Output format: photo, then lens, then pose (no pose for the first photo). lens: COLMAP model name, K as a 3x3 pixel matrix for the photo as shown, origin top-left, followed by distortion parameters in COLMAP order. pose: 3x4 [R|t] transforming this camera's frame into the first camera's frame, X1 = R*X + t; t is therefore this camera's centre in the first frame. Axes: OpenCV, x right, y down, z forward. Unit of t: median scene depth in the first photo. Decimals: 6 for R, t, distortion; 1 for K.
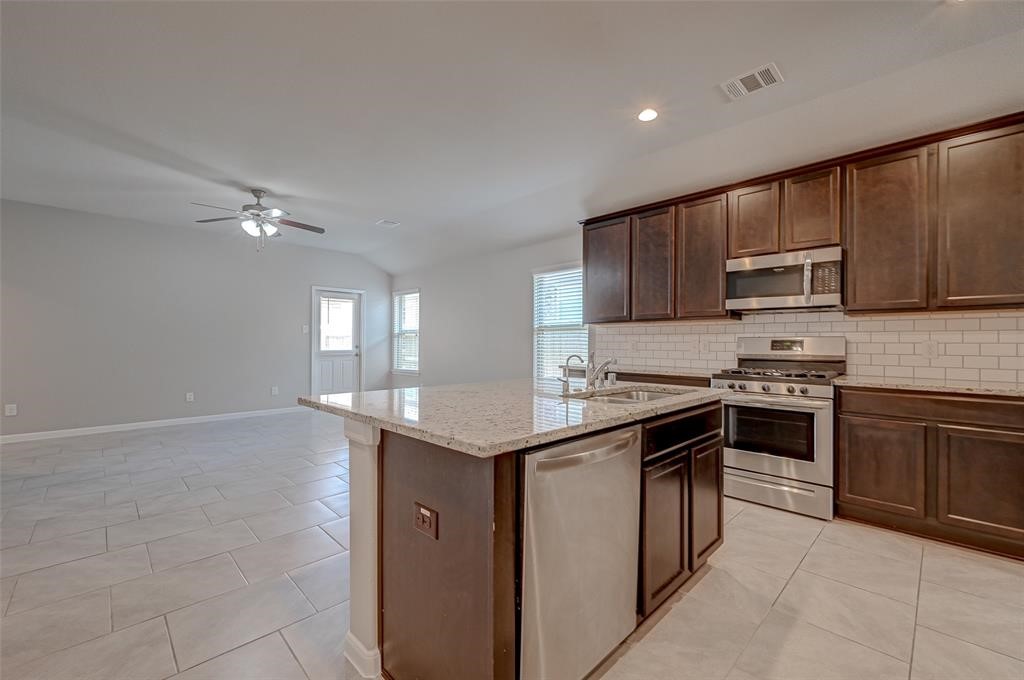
lens RADIAL K [[420.6, 0, 536.4], [0, 420.6, 341.2], [0, 0, 1]] dist [-0.000990, -0.000295]
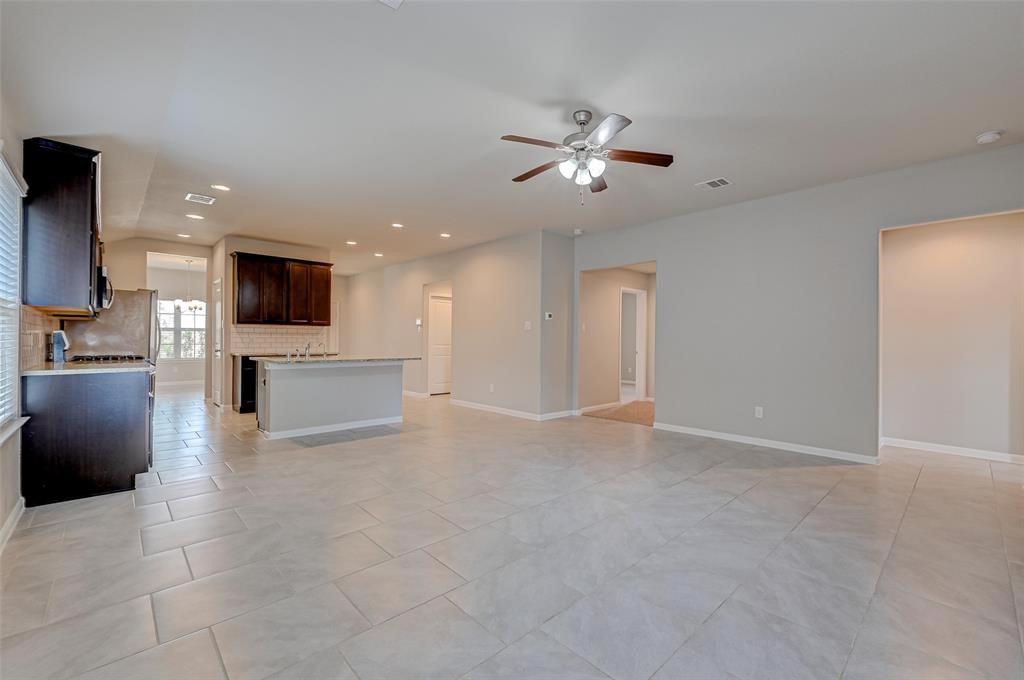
lens RADIAL K [[430.5, 0, 545.7], [0, 430.5, 340.1], [0, 0, 1]] dist [0.002639, 0.000204]
pose [[-0.999837, -0.012563, 0.012935, -0.785011], [-0.012642, 0.999902, -0.006061, 0.007402], [-0.012857, -0.006223, -0.999898, 2.142846]]
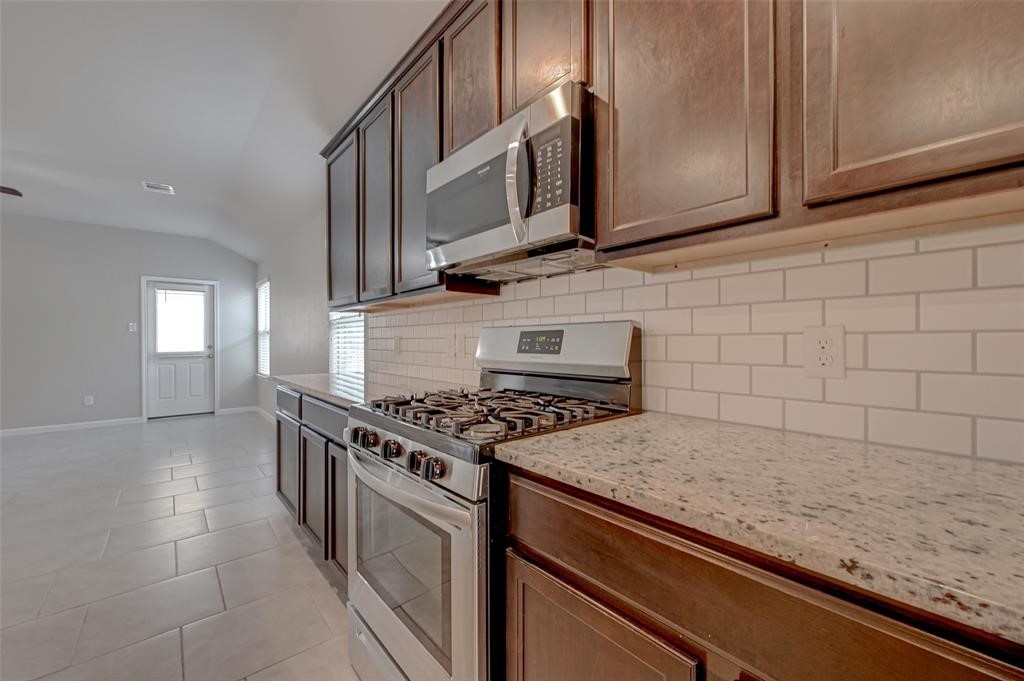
lens RADIAL K [[400.4, 0, 516.9], [0, 400.4, 339.8], [0, 0, 1]] dist [-0.007396, -0.000048]
pose [[0.996703, -0.006775, -0.080851, 0.576006], [0.006727, 0.999977, -0.000868, 0.006606], [0.080855, 0.000321, 0.996726, 0.525281]]
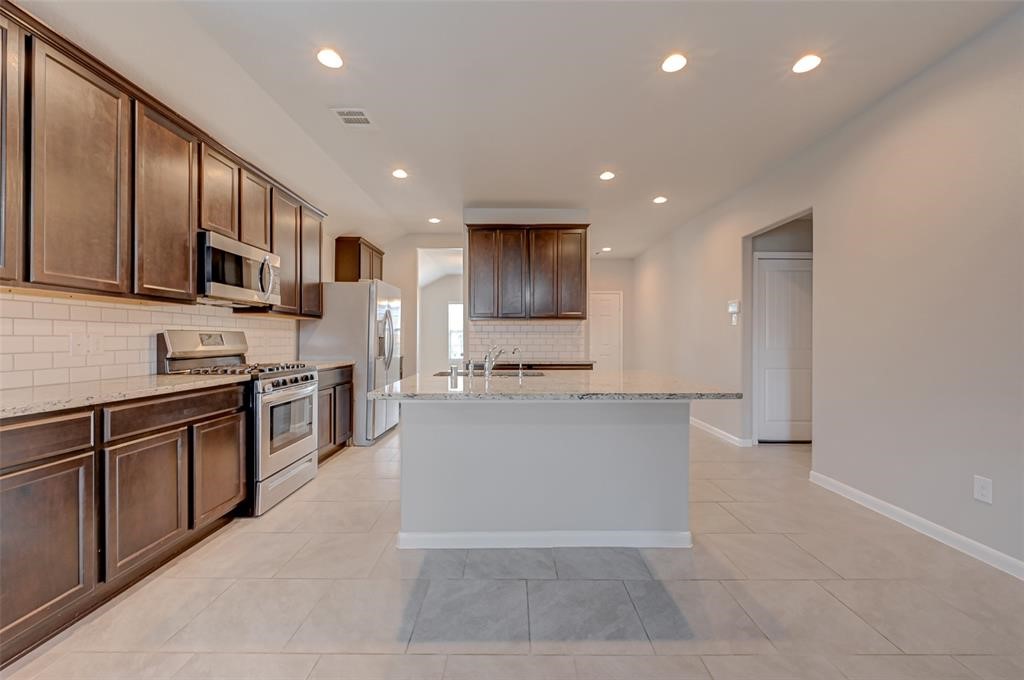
lens RADIAL K [[404.2, 0, 513.7], [0, 404.2, 337.9], [0, 0, 1]] dist [-0.000498, -0.000206]
pose [[-0.695715, -0.002906, 0.718312, -0.461702], [-0.007129, 0.999971, -0.002859, 0.002730], [-0.718283, -0.007110, -0.695715, 1.085913]]
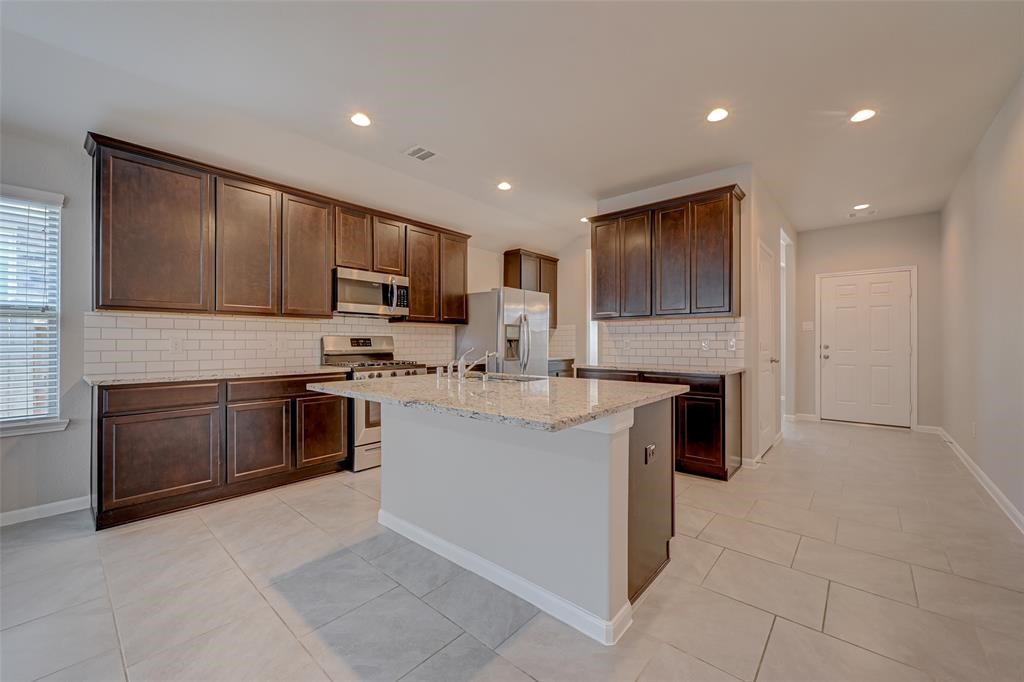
lens RADIAL K [[404.2, 0, 513.7], [0, 404.2, 338.9], [0, 0, 1]] dist [-0.000498, -0.000206]
pose [[-0.048161, 0.002468, 0.998837, -0.629409], [-0.004387, 0.999987, -0.002683, 0.000212], [-0.998830, -0.004511, -0.048150, 0.565650]]
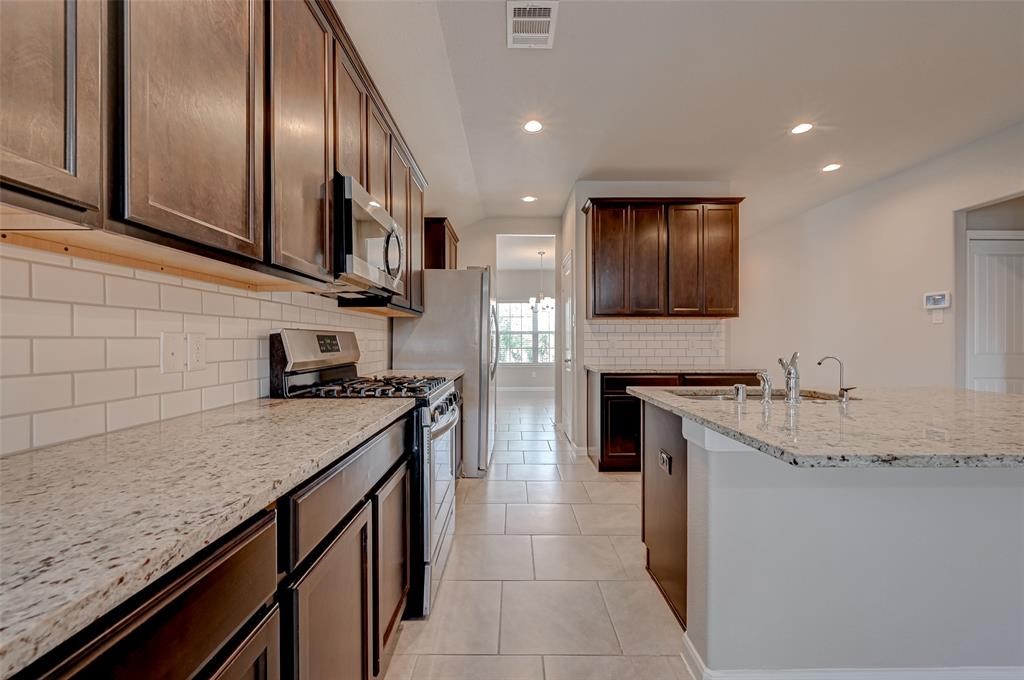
lens RADIAL K [[405.0, 0, 512.0], [0, 405.0, 340.0], [0, 0, 1]] dist [0.001363, 0.000088]
pose [[-0.692507, -0.001802, 0.721409, -0.029984], [-0.005255, 0.999983, -0.002546, 0.003695], [-0.721392, -0.005554, -0.692505, 1.163942]]
